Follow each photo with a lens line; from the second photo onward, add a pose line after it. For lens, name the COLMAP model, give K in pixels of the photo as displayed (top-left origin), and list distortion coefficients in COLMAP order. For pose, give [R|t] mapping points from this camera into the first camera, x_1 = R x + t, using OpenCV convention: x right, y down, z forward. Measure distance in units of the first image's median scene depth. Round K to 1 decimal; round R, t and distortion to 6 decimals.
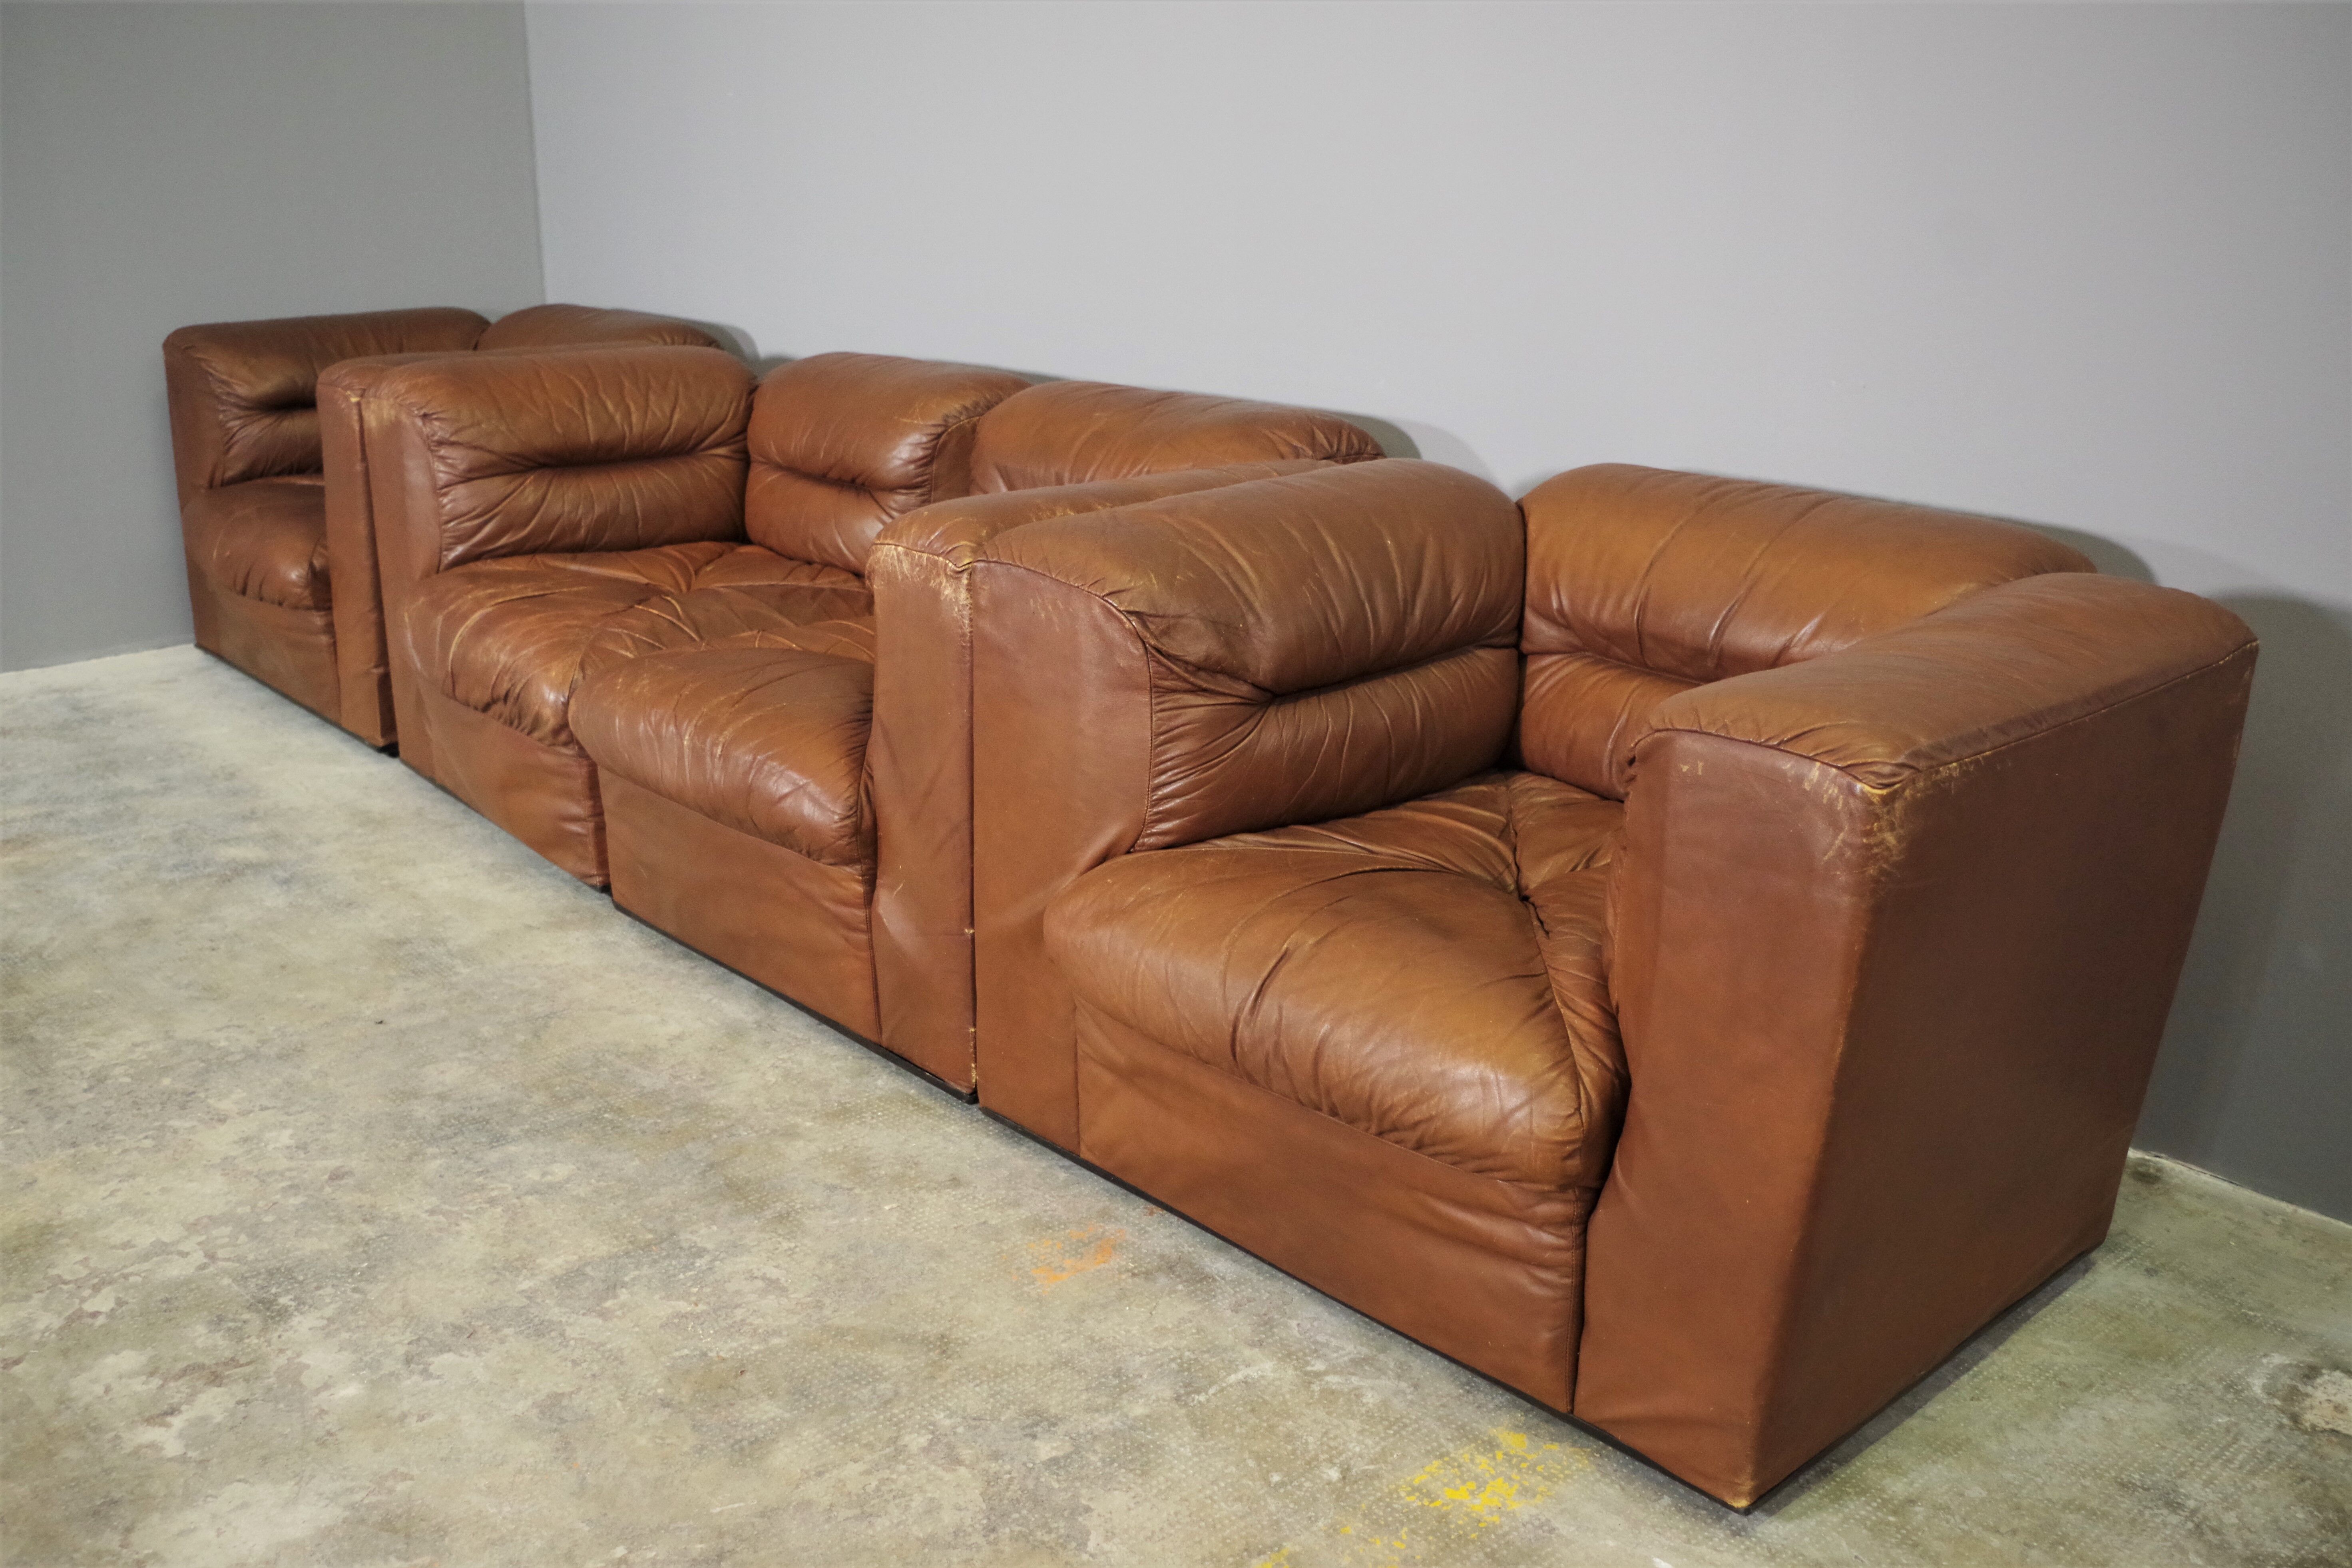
lens RADIAL K [[2148.8, 0, 1190.1], [0, 2148.8, 732.7], [0, 0, 1]] dist [-0.095310, 0.108541]
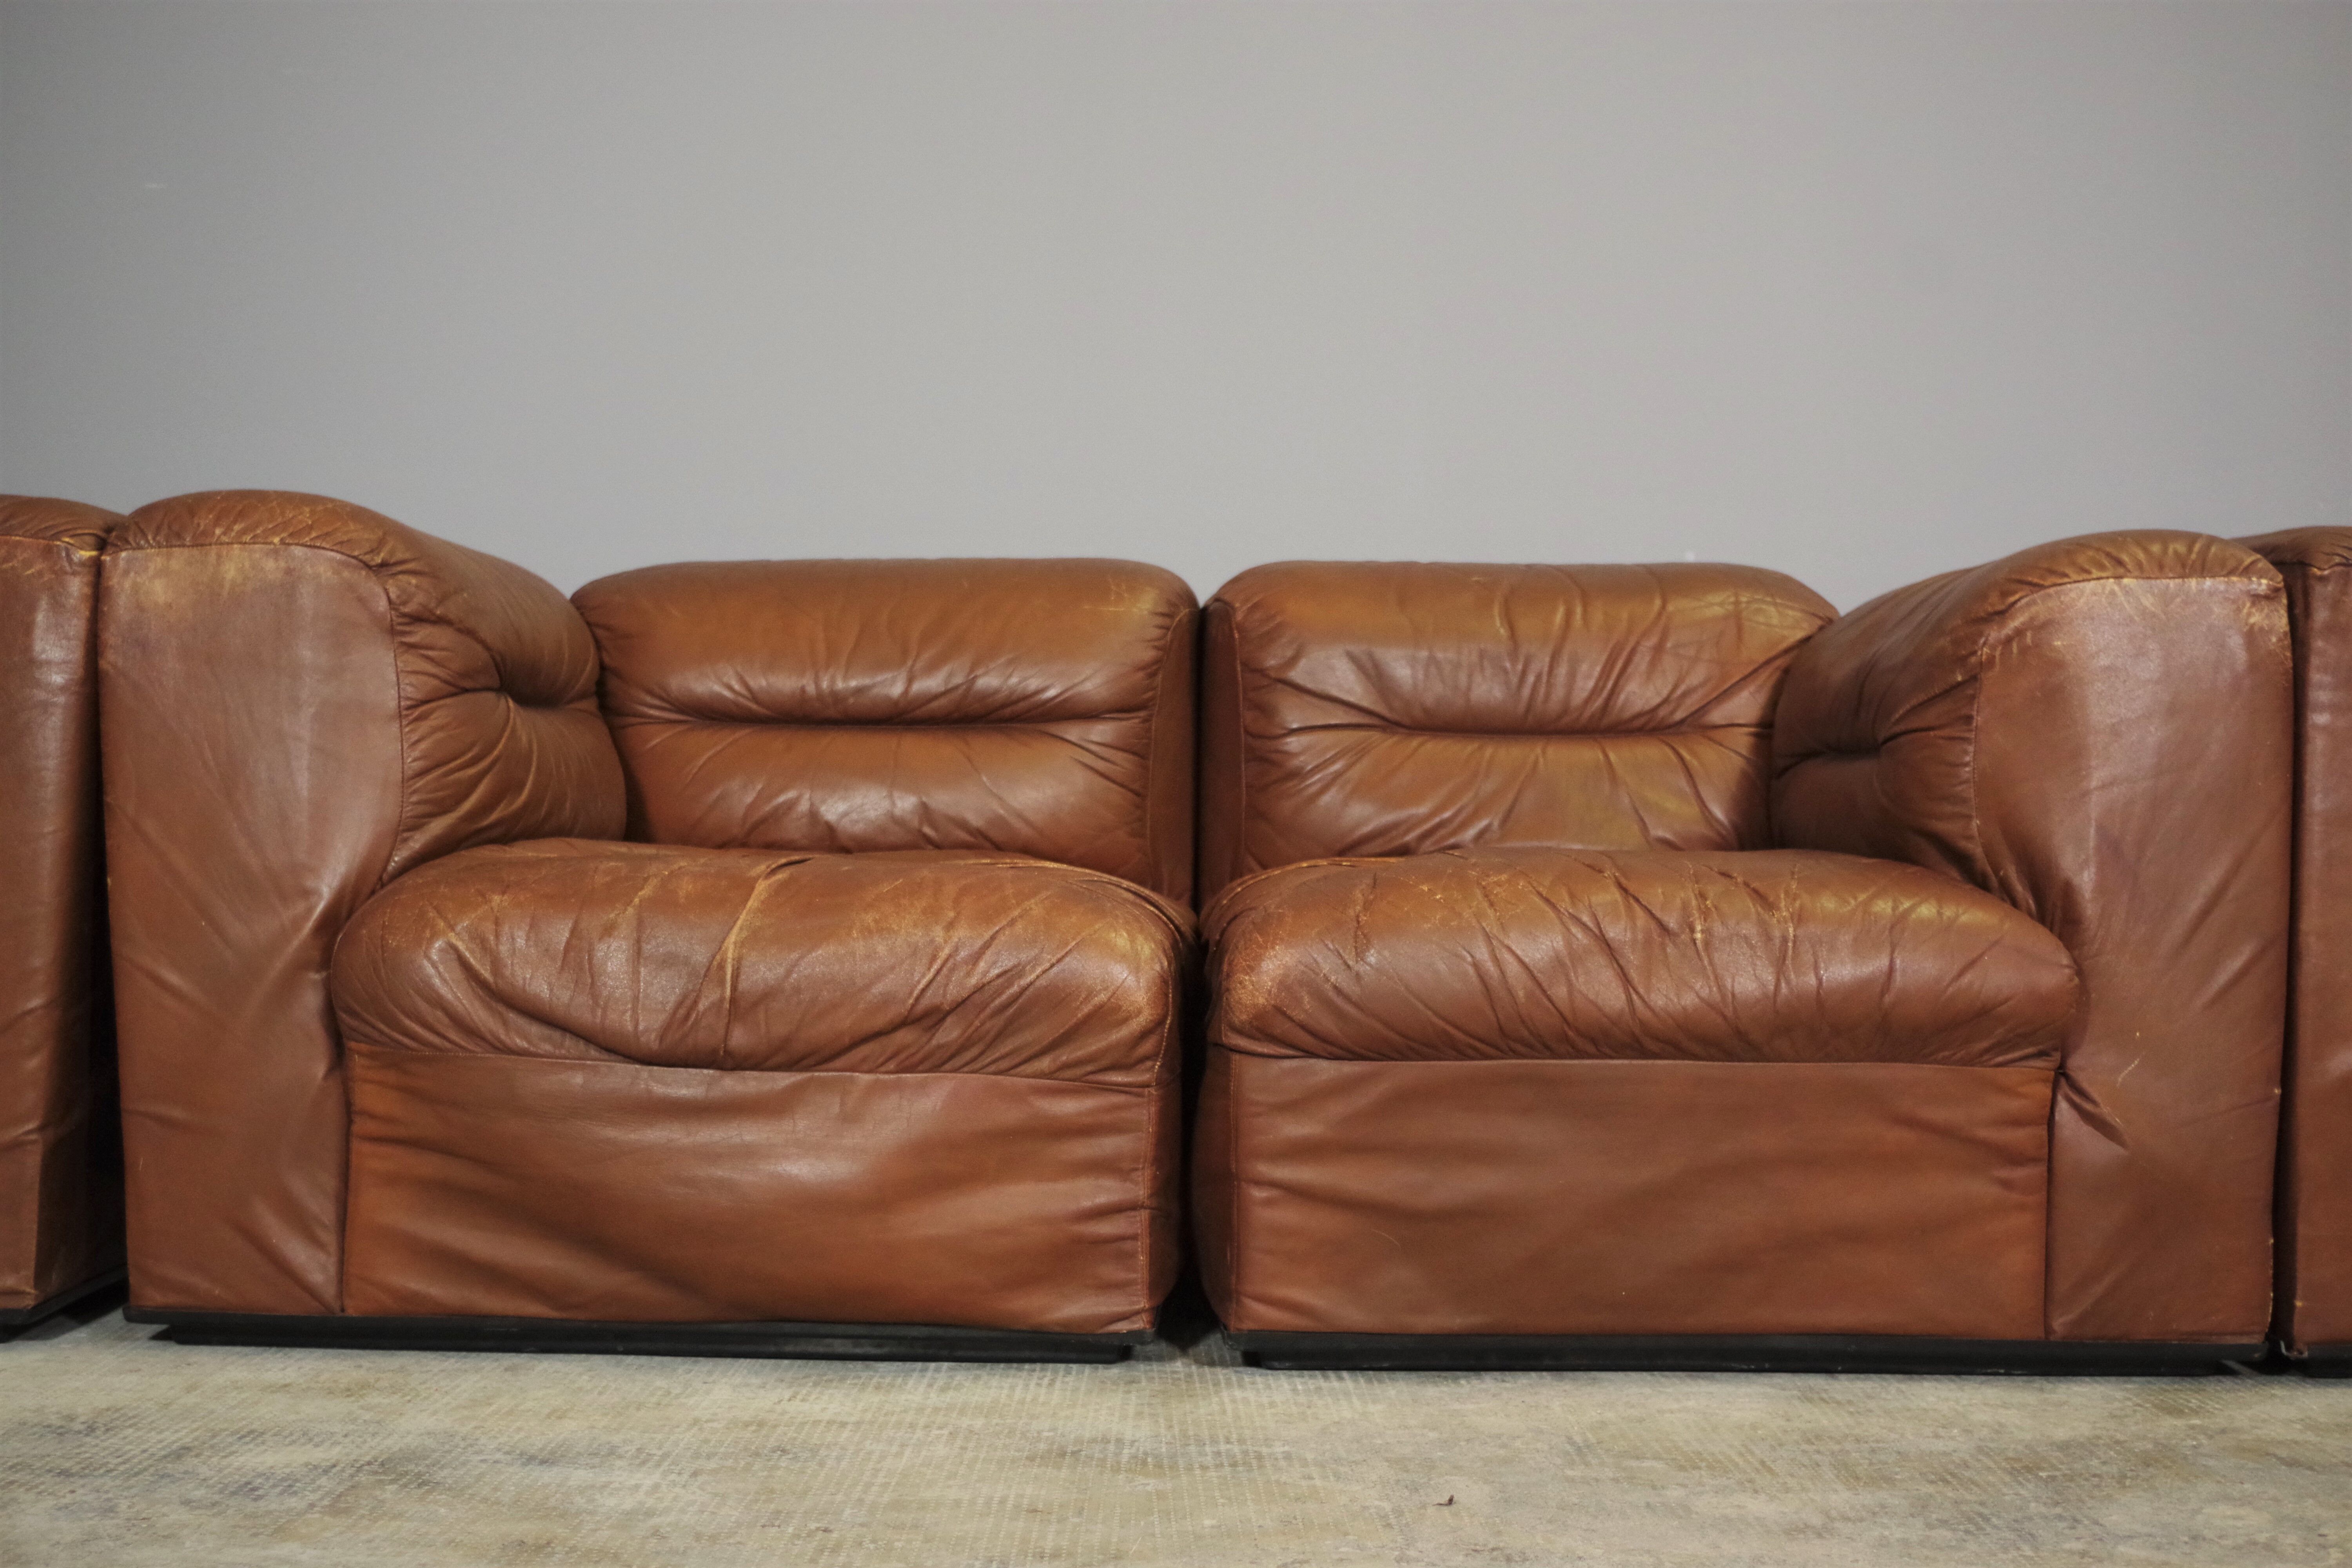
lens RADIAL K [[2760.5, 0, 1176.0], [0, 2760.5, 784.0], [0, 0, 1]] dist [-0.014356, -0.009059]
pose [[0.655360, 0.007240, 0.755282, -1.068453], [0.202906, 0.961510, -0.185279, 0.091121], [-0.727552, 0.274676, 0.628666, 0.667136]]
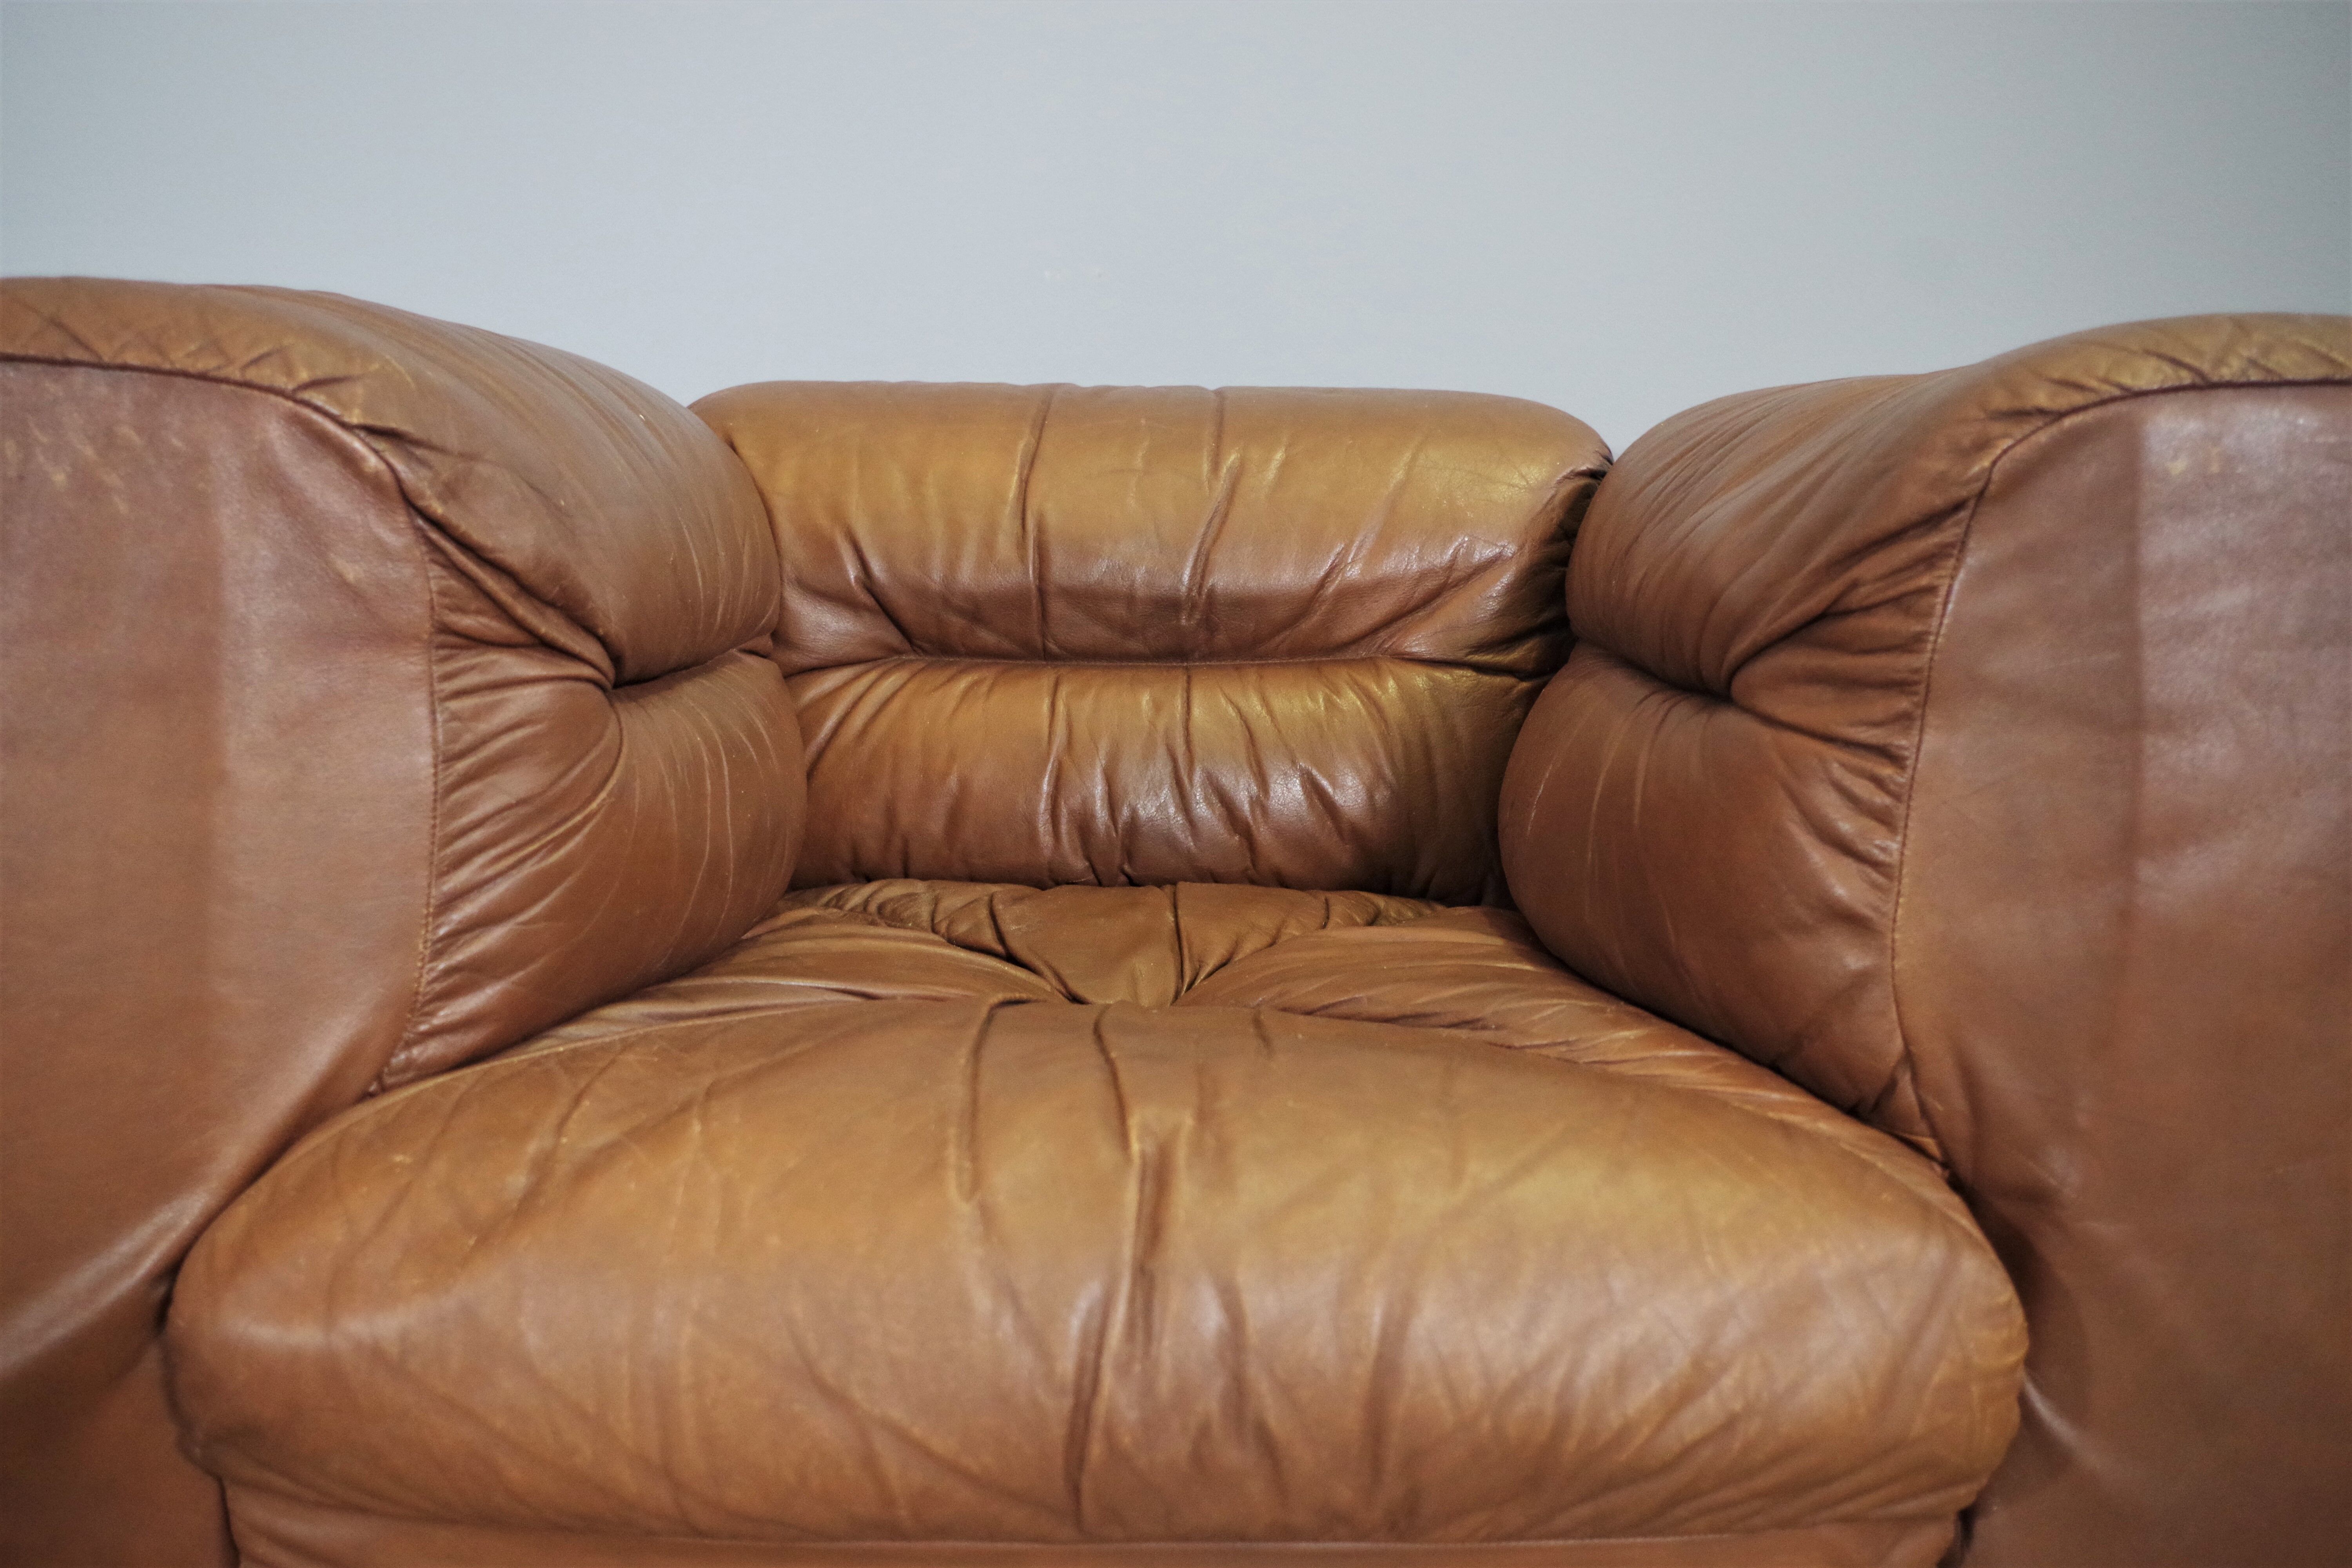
lens RADIAL K [[2231.3, 0, 1159.4], [0, 2231.3, 741.6], [0, 0, 1]] dist [-0.066384, 0.002940]
pose [[0.677702, -0.060106, 0.732876, -0.200334], [0.196959, 0.975074, -0.102162, 0.057819], [-0.708468, 0.213582, 0.672648, 0.586624]]
